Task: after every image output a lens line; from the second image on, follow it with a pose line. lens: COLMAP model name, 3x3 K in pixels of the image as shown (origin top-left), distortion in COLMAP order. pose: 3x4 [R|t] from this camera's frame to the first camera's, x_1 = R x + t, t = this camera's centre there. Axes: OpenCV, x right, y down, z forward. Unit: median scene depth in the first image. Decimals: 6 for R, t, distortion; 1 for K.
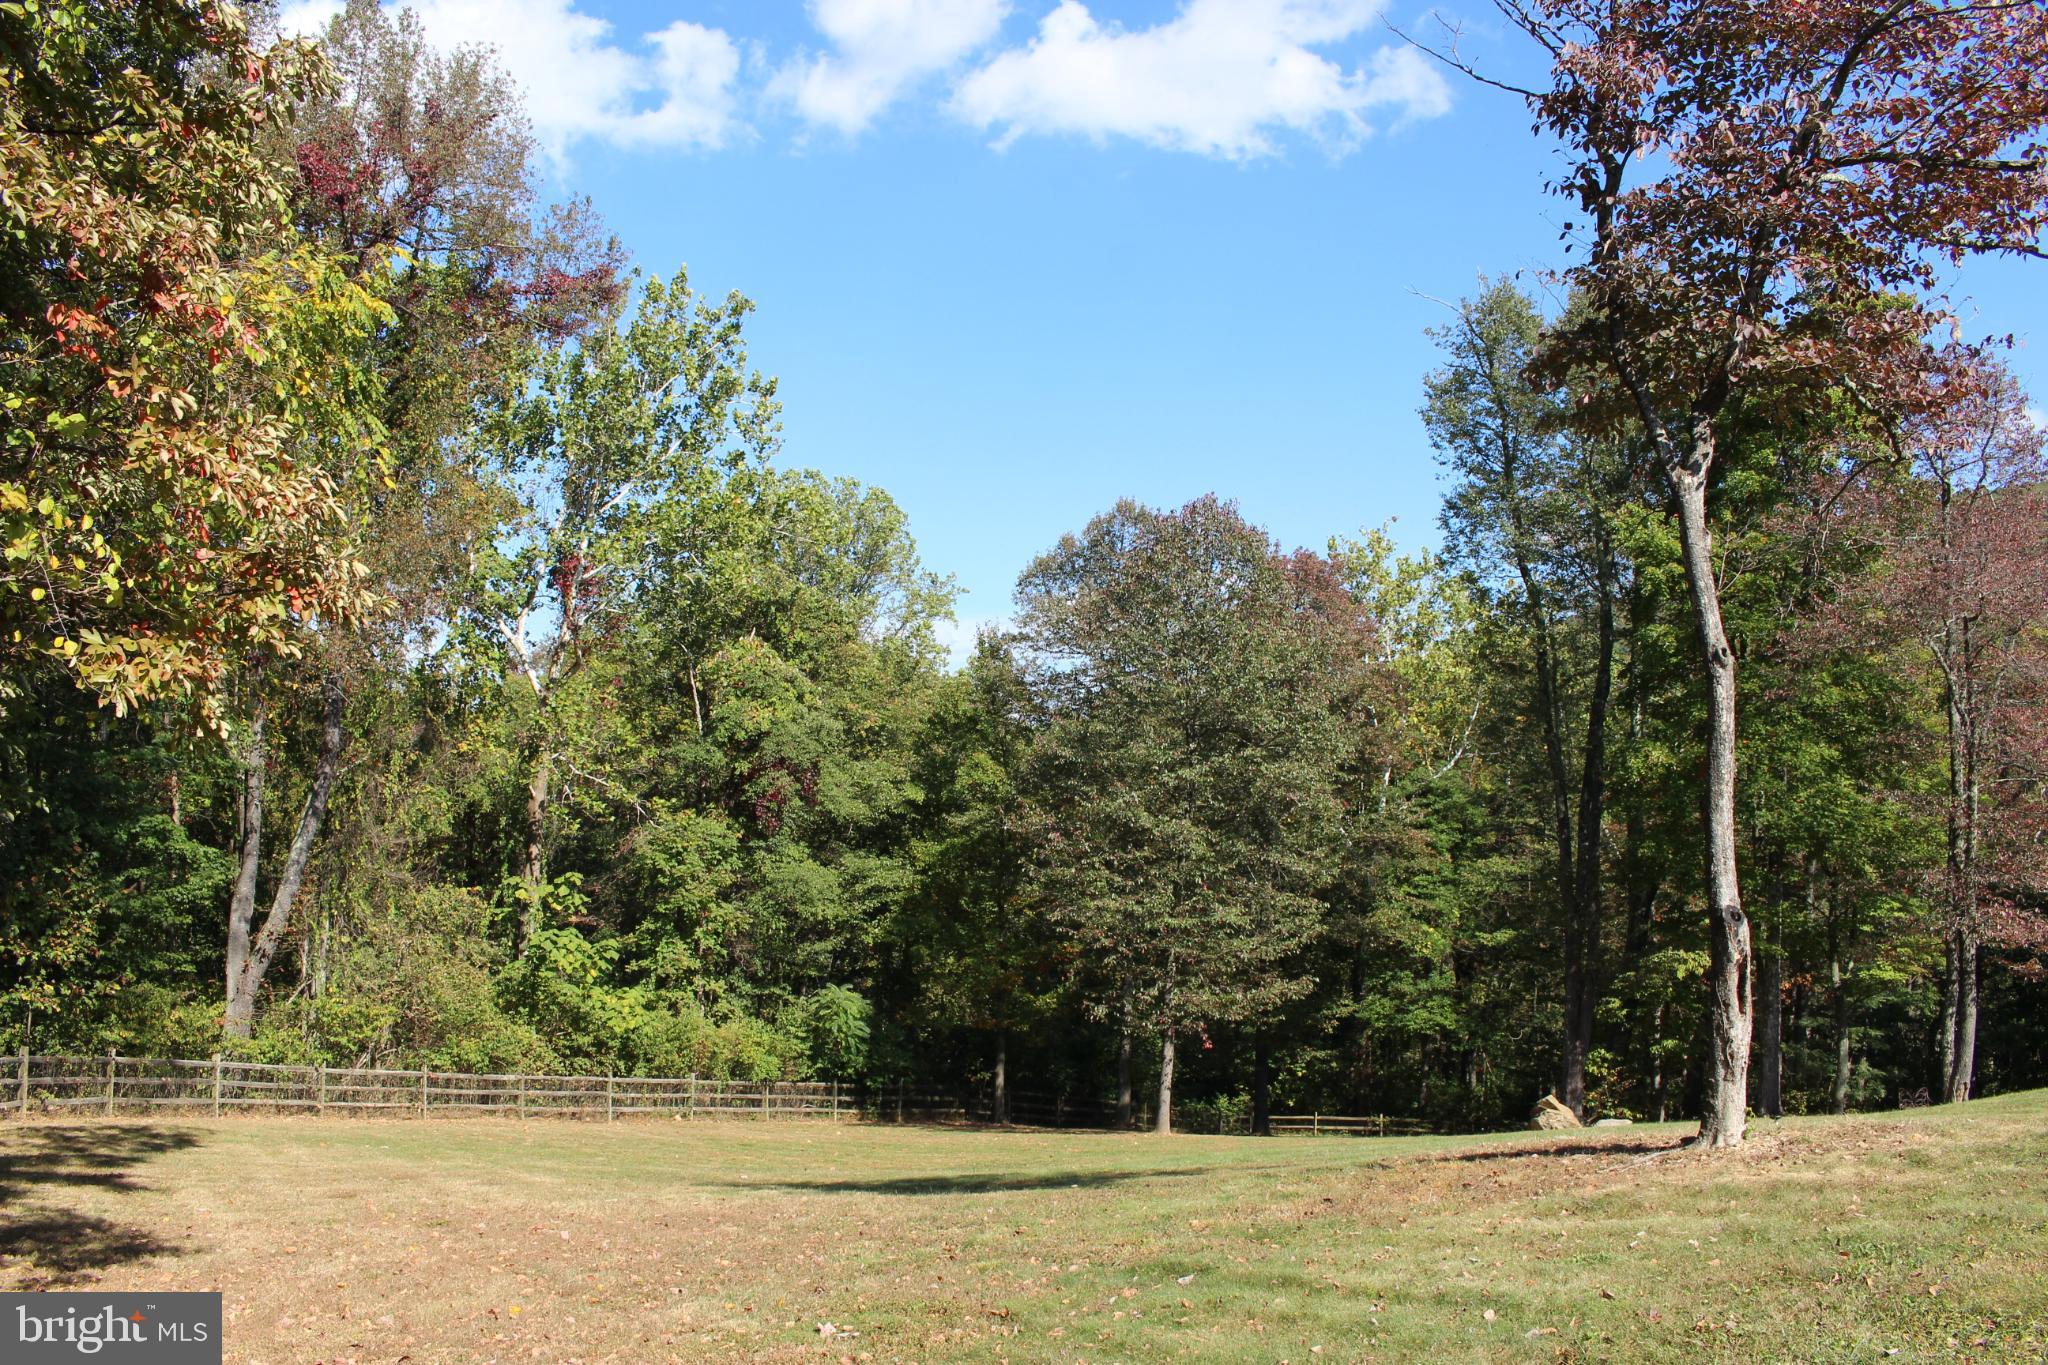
lens RADIAL K [[1703.9, 0, 1017.1], [0, 1703.9, 715.5], [0, 0, 1]] dist [-0.163623, 0.138880]
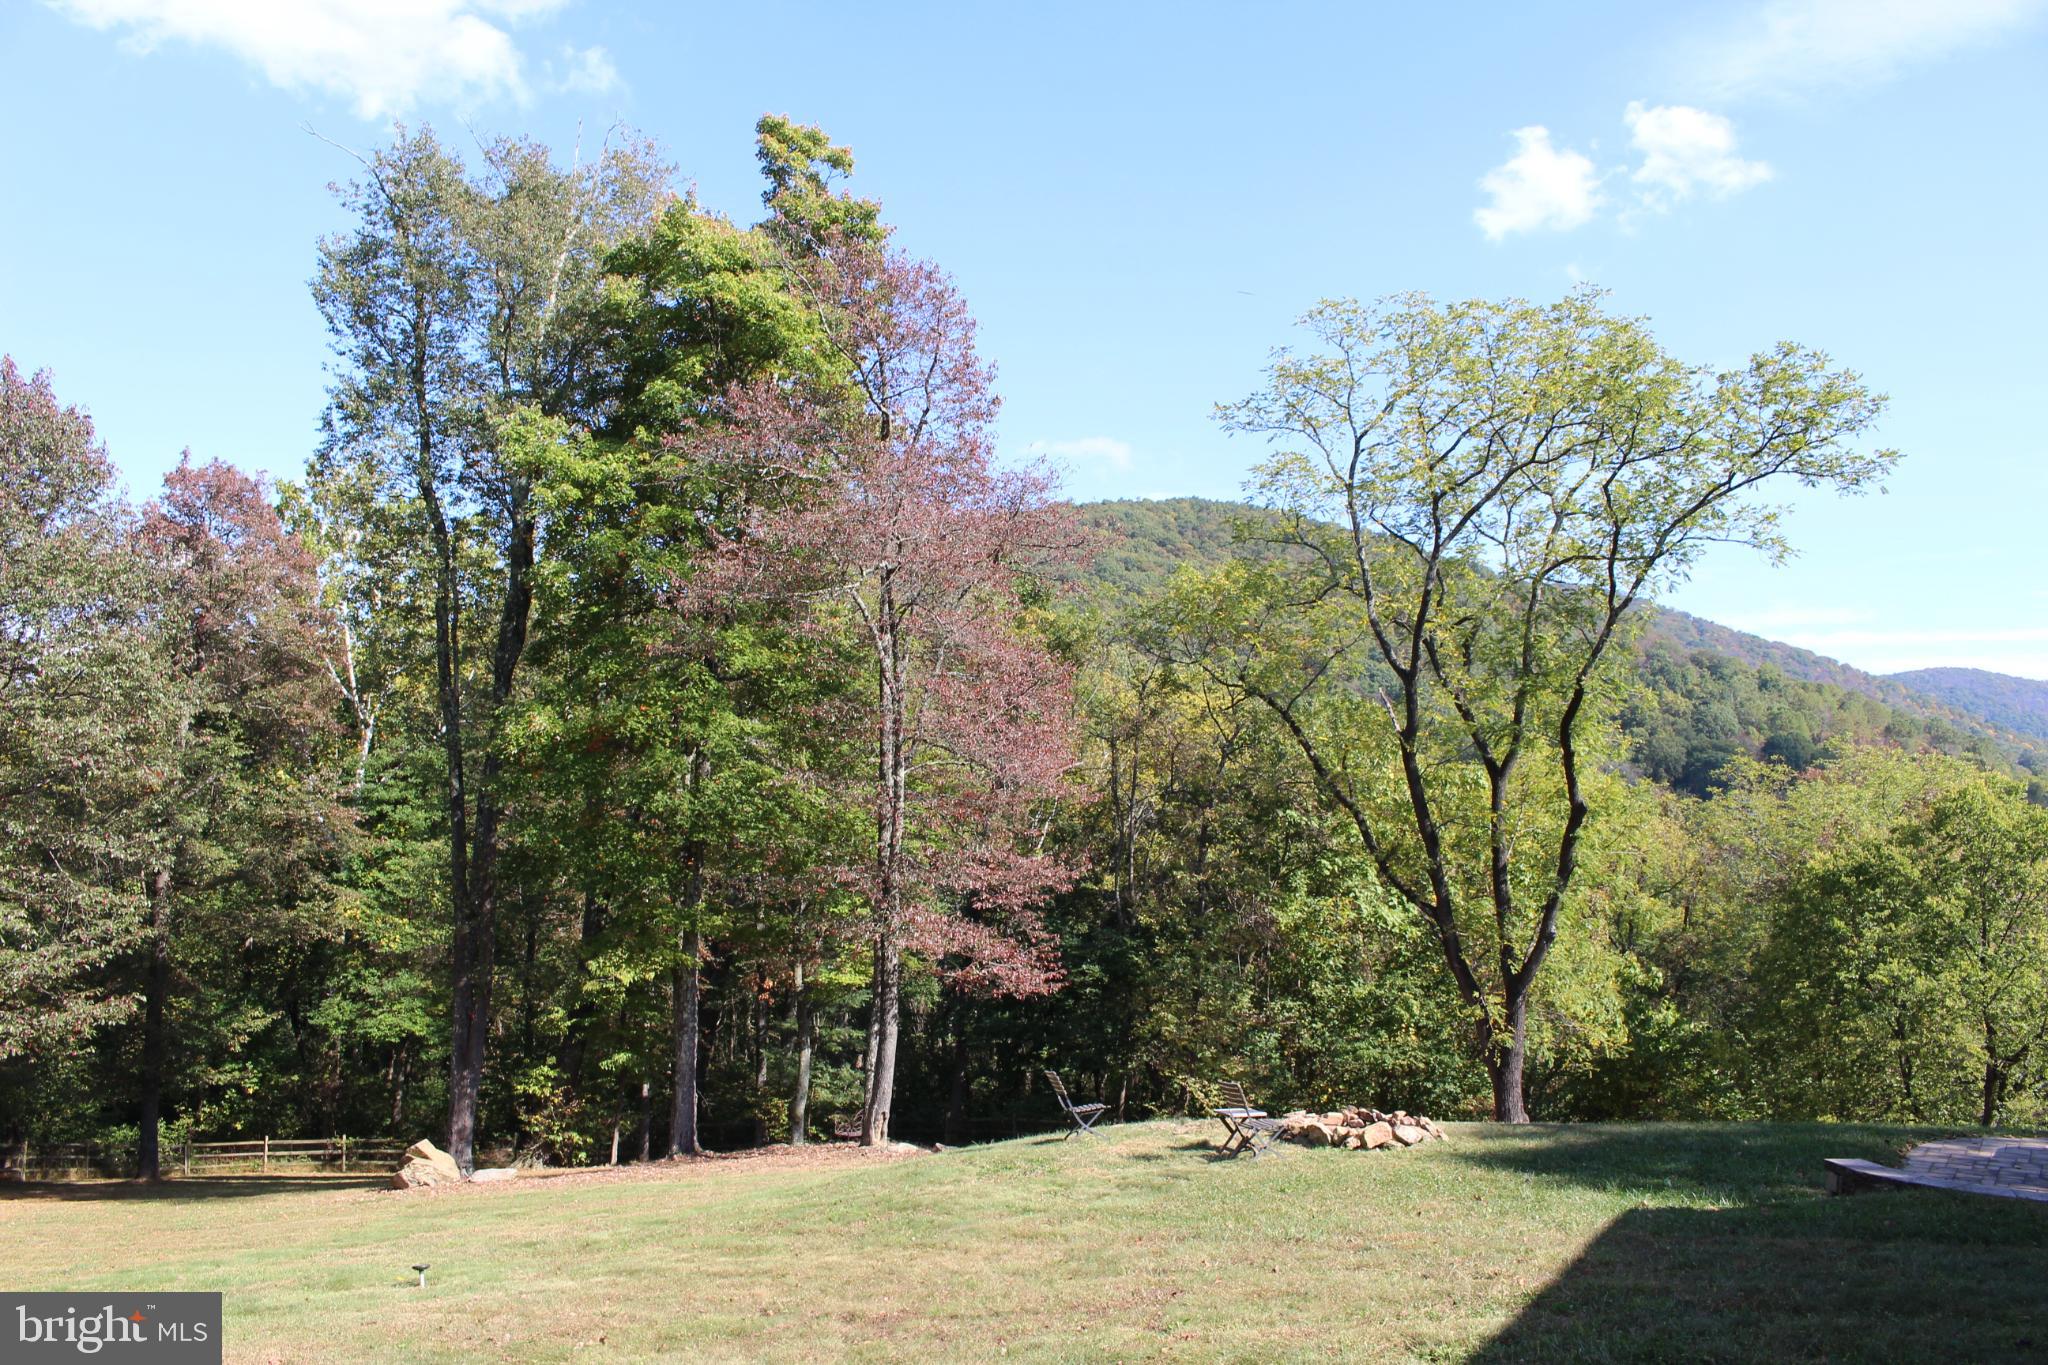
lens RADIAL K [[1698.0, 0, 1025.0], [0, 1698.0, 718.5], [0, 0, 1]] dist [-0.161963, 0.129621]
pose [[0.873138, 0.031312, 0.486467, 0.157934], [-0.039850, 0.999180, 0.007212, 0.005747], [-0.485842, -0.025683, 0.873669, 0.146167]]
